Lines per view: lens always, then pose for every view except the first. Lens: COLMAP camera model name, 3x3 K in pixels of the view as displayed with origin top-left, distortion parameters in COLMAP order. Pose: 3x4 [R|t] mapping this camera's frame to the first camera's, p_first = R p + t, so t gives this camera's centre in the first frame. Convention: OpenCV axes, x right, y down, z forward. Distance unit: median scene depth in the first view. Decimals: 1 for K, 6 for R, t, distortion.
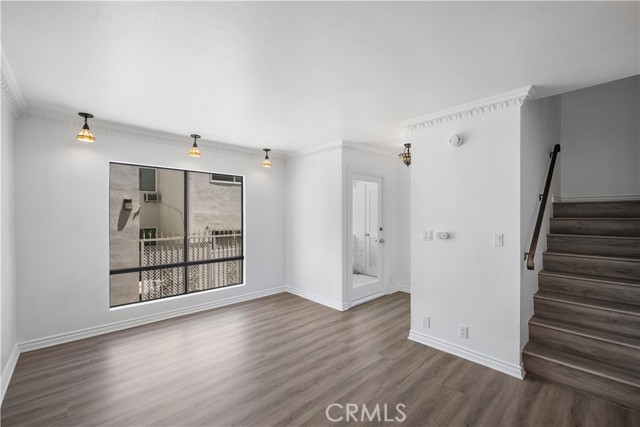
lens RADIAL K [[280.3, 0, 320.0], [0, 280.3, 213.5], [0, 0, 1]] dist [-0.001455, -0.000316]
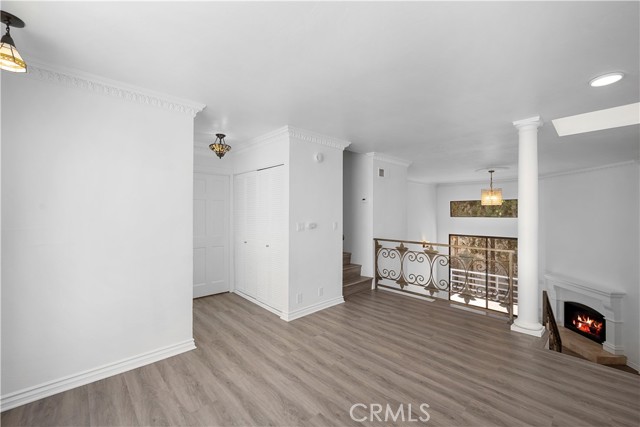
lens RADIAL K [[270.4, 0, 320.0], [0, 270.4, 213.5], [0, 0, 1]] dist [-0.000446, 0.000050]
pose [[-0.013475, -0.014481, 0.999804, -0.807197], [-0.003369, 0.999890, 0.014437, -0.000022], [-0.999904, -0.003173, -0.013522, 0.942704]]
